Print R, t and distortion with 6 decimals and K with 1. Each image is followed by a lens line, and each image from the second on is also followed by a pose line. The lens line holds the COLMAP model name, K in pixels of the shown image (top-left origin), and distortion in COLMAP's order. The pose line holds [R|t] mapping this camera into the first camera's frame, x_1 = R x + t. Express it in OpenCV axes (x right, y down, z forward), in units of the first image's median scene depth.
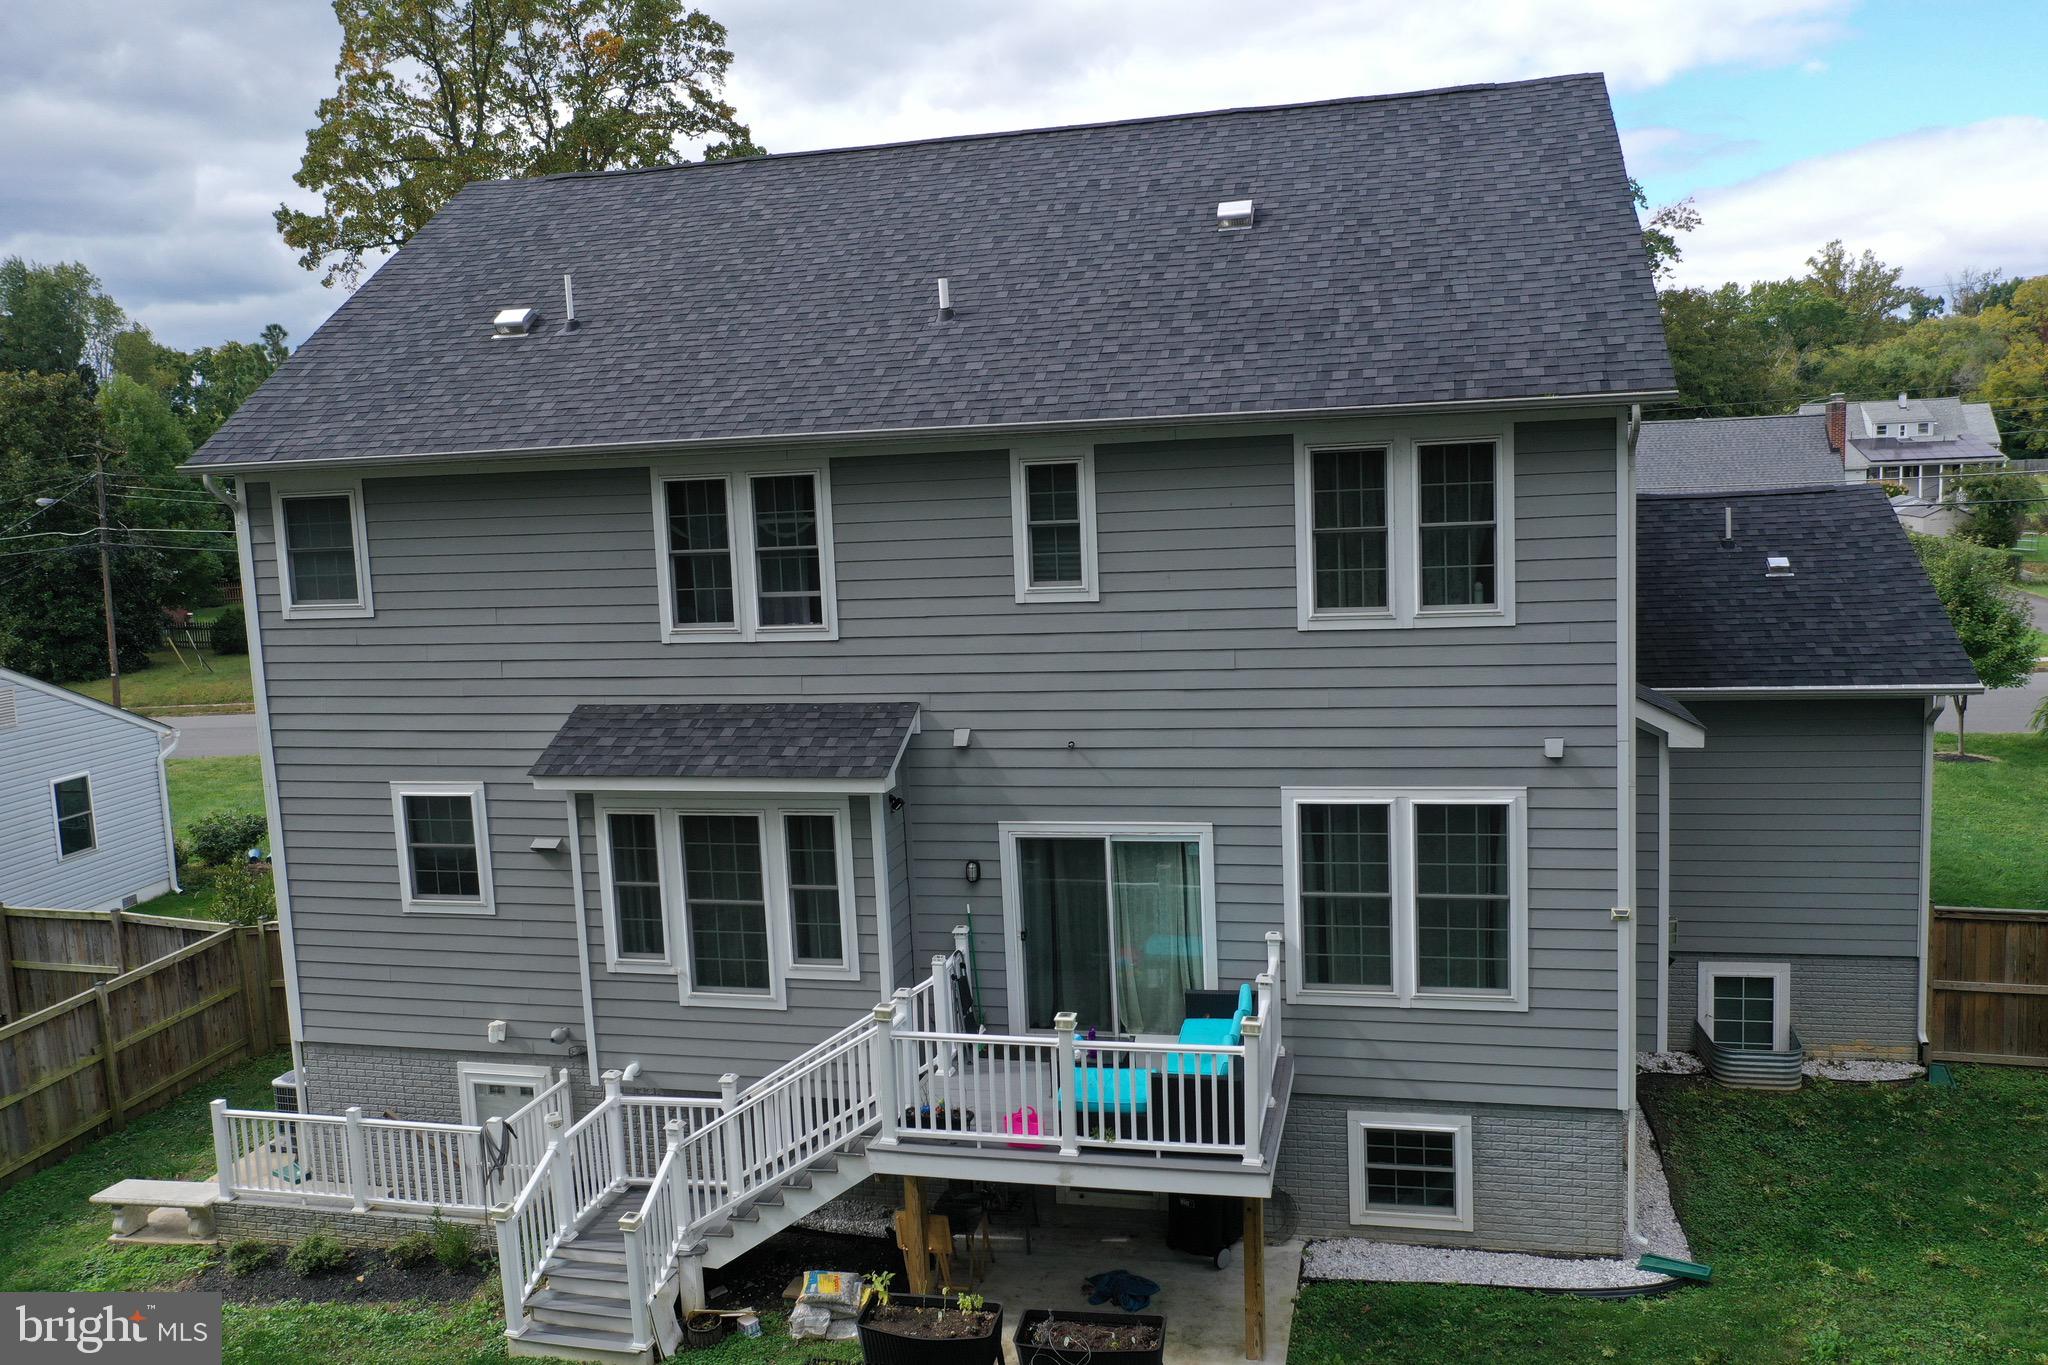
lens RADIAL K [[1606.2, 0, 1028.4], [0, 1606.2, 685.1], [0, 0, 1]] dist [-0.010954, -0.000320]
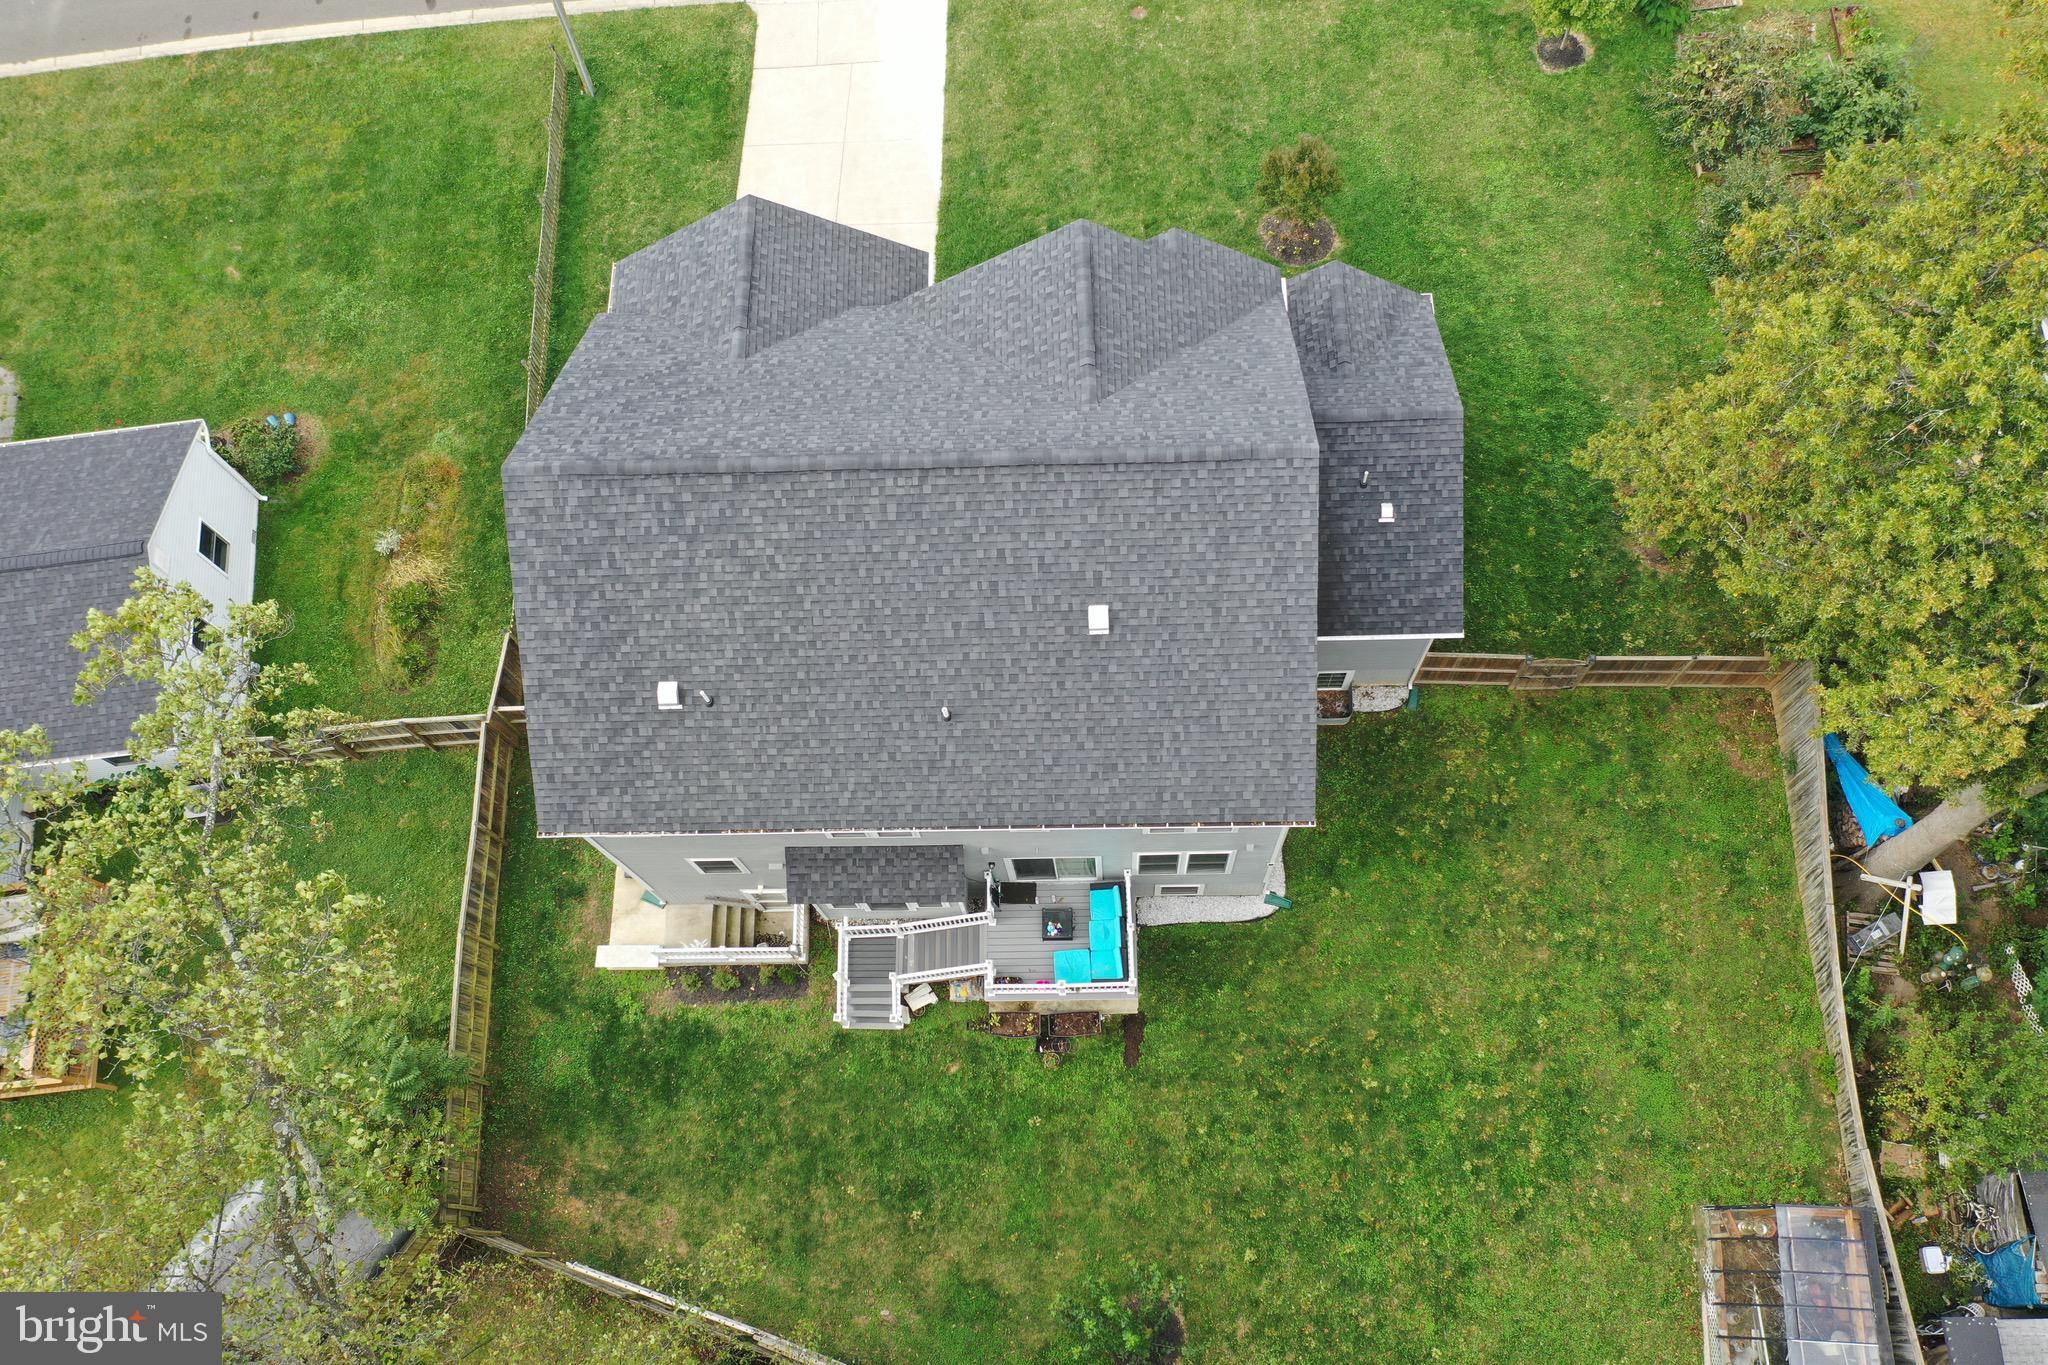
lens RADIAL K [[1606.2, 0, 1028.4], [0, 1606.2, 685.1], [0, 0, 1]] dist [-0.010954, -0.000320]
pose [[0.969998, -0.230199, 0.078175, -0.100999], [0.038612, 0.463359, 0.885329, -1.939018], [-0.240025, -0.855749, 0.458346, 0.191205]]
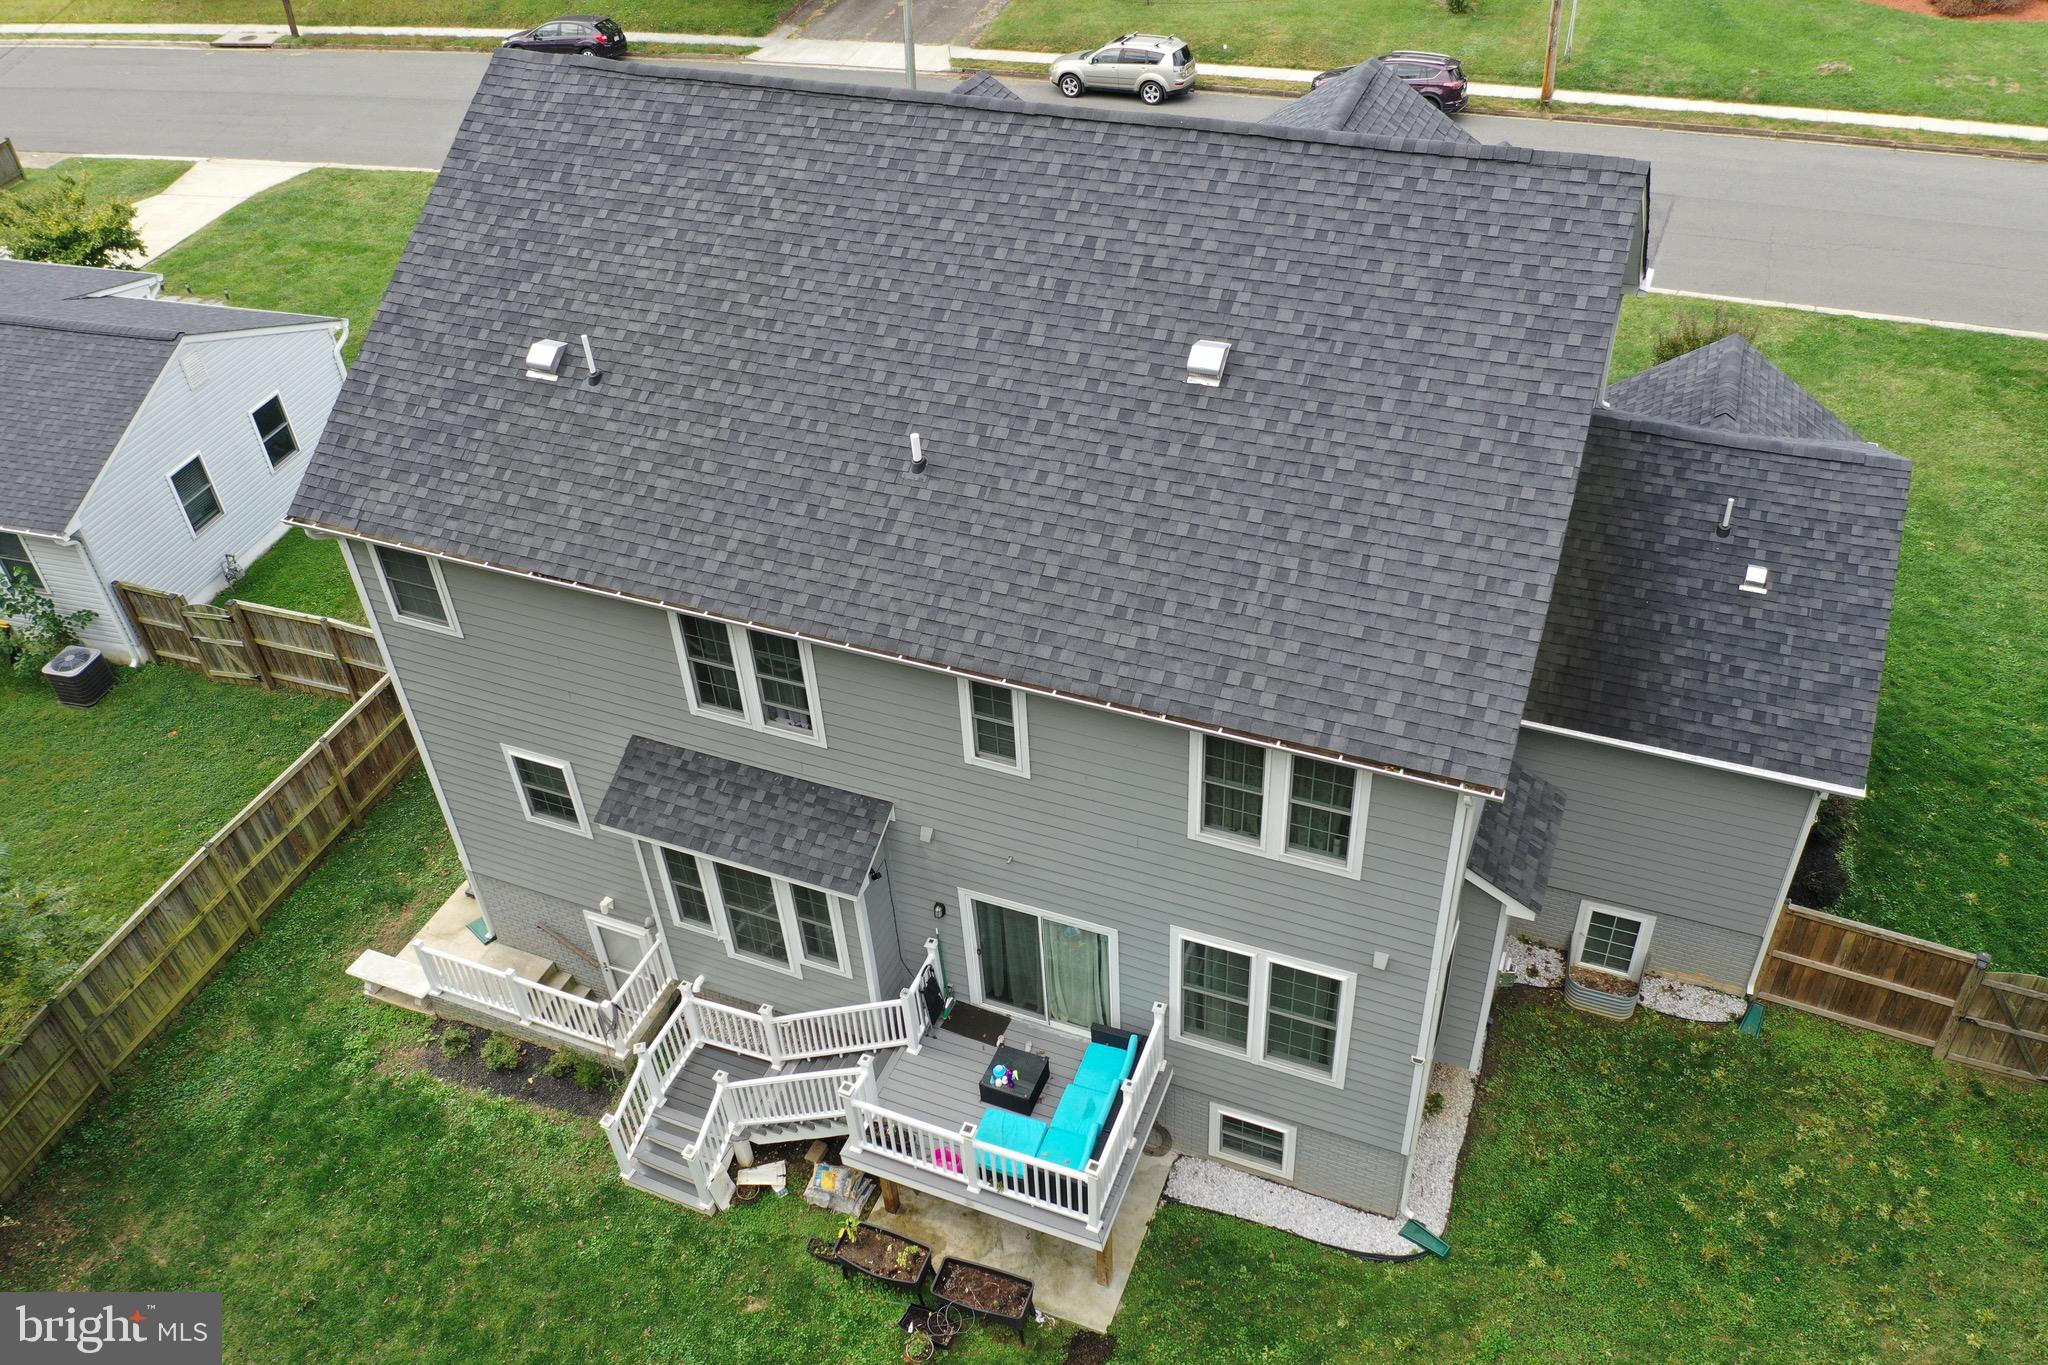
lens RADIAL K [[1606.2, 0, 1028.4], [0, 1606.2, 685.1], [0, 0, 1]] dist [-0.010954, -0.000320]
pose [[0.988844, 0.090531, -0.118289, 0.169657], [-0.013115, 0.843948, 0.536265, -0.718696], [0.148378, -0.528731, 0.835720, 0.039652]]
